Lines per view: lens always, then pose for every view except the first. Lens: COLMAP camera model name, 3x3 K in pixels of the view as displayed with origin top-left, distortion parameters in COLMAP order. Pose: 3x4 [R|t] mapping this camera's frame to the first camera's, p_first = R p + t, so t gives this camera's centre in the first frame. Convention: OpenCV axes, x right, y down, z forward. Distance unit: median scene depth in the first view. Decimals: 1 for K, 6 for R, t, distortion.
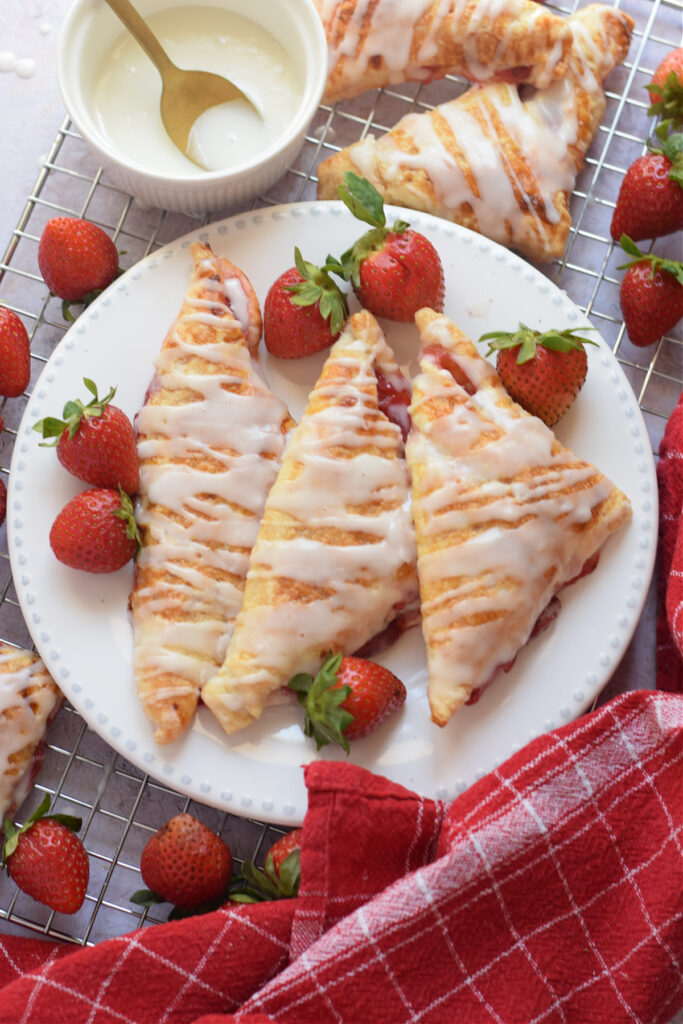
lens RADIAL K [[2504.5, 0, 341.5], [0, 2504.5, 512.0], [0, 0, 1]] dist [-0.036221, -1.517823]
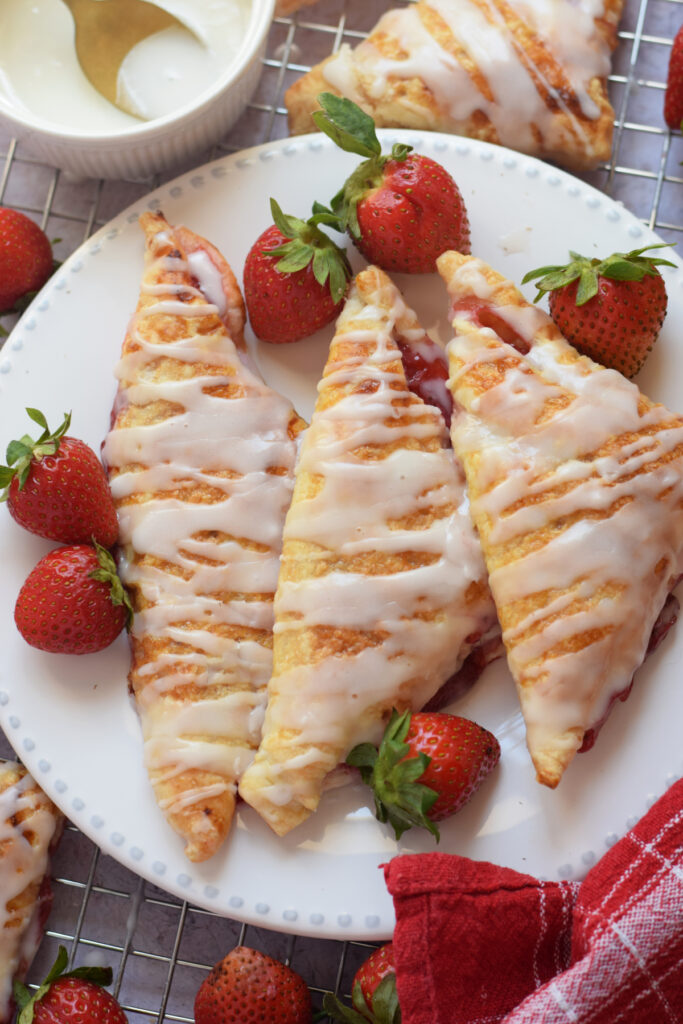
lens RADIAL K [[2504.5, 0, 341.5], [0, 2504.5, 512.0], [0, 0, 1]] dist [-0.036221, -1.517823]
pose [[0.988303, -0.151721, -0.015446, 0.000528], [0.151982, 0.988229, 0.017464, -0.020619], [0.012615, -0.019608, 0.999728, 0.226989]]
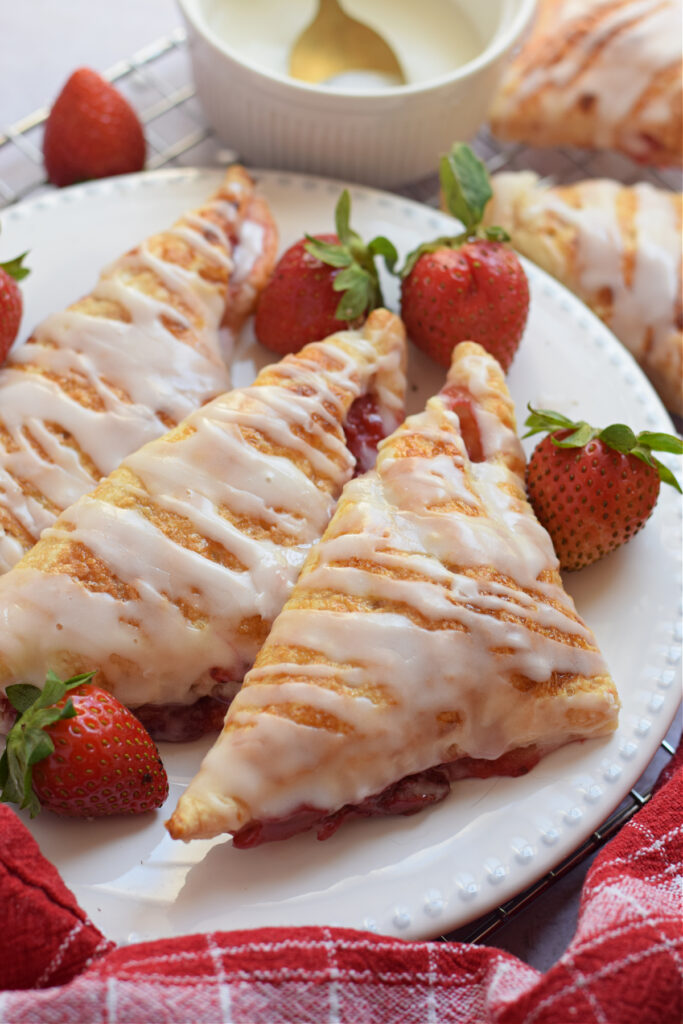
lens RADIAL K [[2504.5, 0, 341.5], [0, 2504.5, 512.0], [0, 0, 1]] dist [-0.036221, -1.517823]
pose [[0.878687, 0.408178, -0.247587, 0.193094], [-0.468017, 0.838827, -0.278081, 0.167314], [0.094176, 0.360221, 0.928101, 0.387124]]
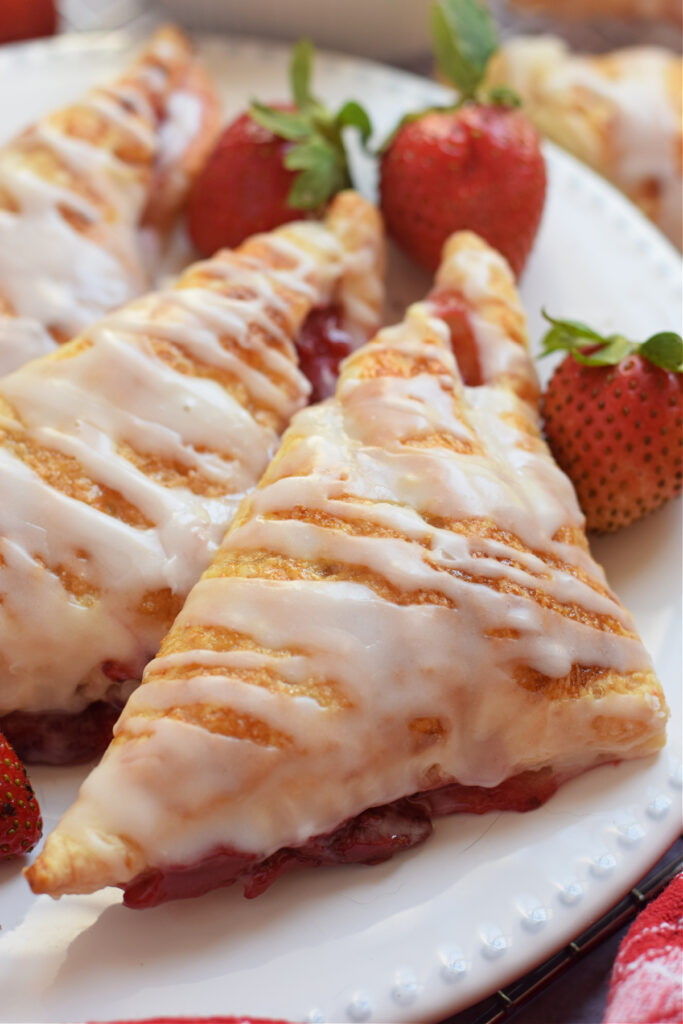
lens RADIAL K [[2504.5, 0, 341.5], [0, 2504.5, 512.0], [0, 0, 1]] dist [-0.036221, -1.517823]
pose [[0.870936, 0.395928, -0.291051, 0.184533], [-0.475559, 0.828273, -0.296324, 0.131933], [0.123747, 0.396492, 0.909660, 0.565190]]
